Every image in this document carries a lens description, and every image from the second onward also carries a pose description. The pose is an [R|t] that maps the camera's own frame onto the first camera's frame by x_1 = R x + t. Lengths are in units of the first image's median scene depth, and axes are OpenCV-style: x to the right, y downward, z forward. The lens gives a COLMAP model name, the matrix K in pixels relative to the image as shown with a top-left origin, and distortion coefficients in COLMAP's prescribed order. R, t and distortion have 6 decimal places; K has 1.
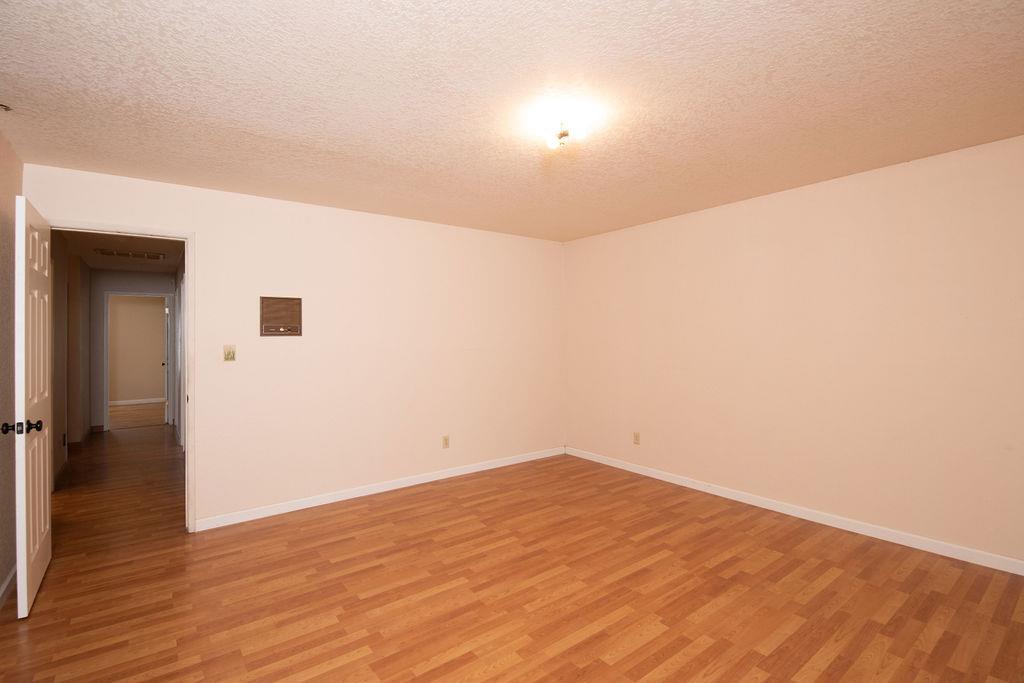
lens RADIAL K [[462.6, 0, 511.8], [0, 462.6, 336.7], [0, 0, 1]] dist [0.000655, -0.013484]
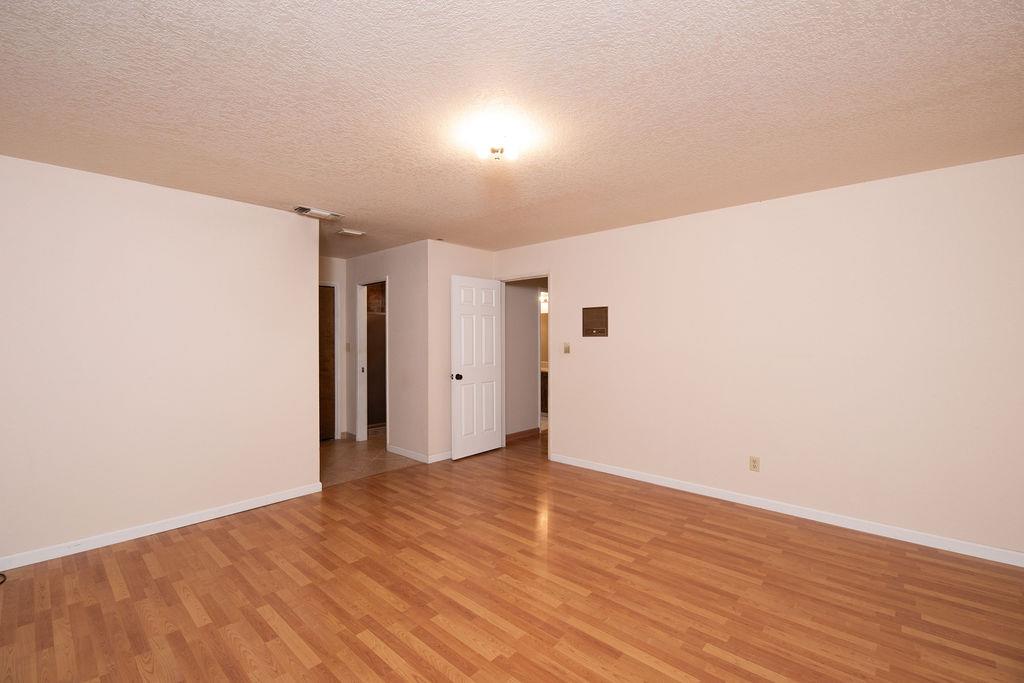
lens RADIAL K [[452.3, 0, 509.0], [0, 452.3, 341.4], [0, 0, 1]] dist [-0.000010, -0.012024]
pose [[0.176702, 0.017365, -0.984111, 0.846452], [0.000743, 0.999842, 0.017775, -0.012734], [0.984264, -0.003872, 0.176662, 0.611658]]
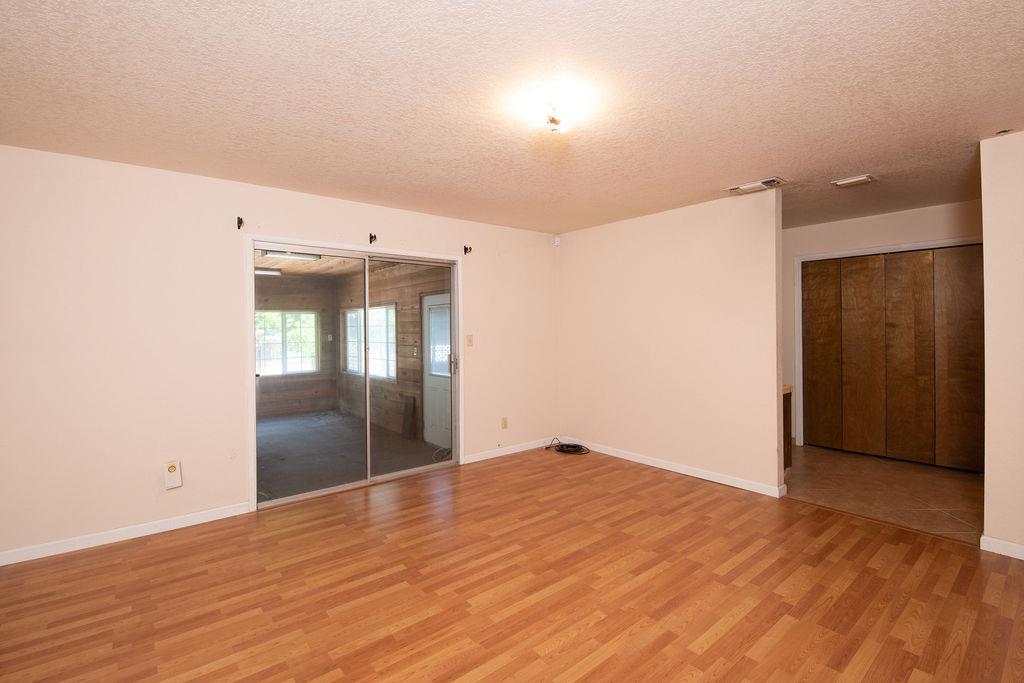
lens RADIAL K [[475.7, 0, 526.5], [0, 475.7, 334.3], [0, 0, 1]] dist [-0.012522, -0.000524]
pose [[-0.999217, 0.021872, -0.032971, 0.155122], [0.021398, 0.999663, 0.014676, -0.004278], [0.033281, 0.013959, -0.999349, 1.464601]]
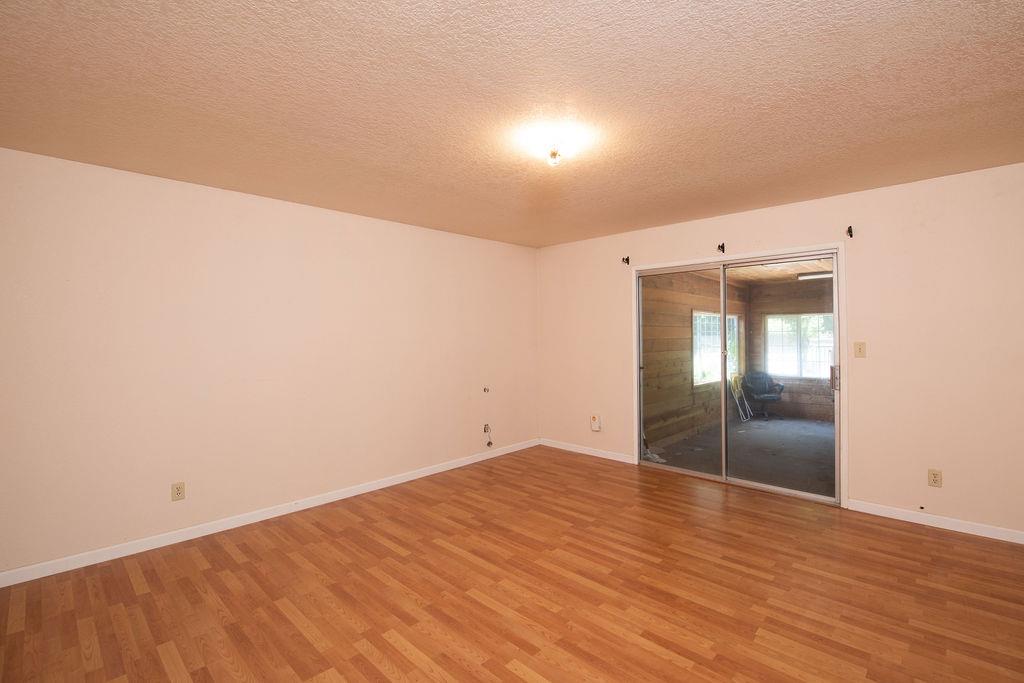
lens RADIAL K [[452.3, 0, 509.0], [0, 452.3, 341.4], [0, 0, 1]] dist [-0.000010, -0.012024]
pose [[-0.128581, -0.001258, 0.991698, -0.689296], [0.010212, 0.999944, 0.002593, 0.001769], [-0.991646, 0.010461, -0.128561, 0.913760]]
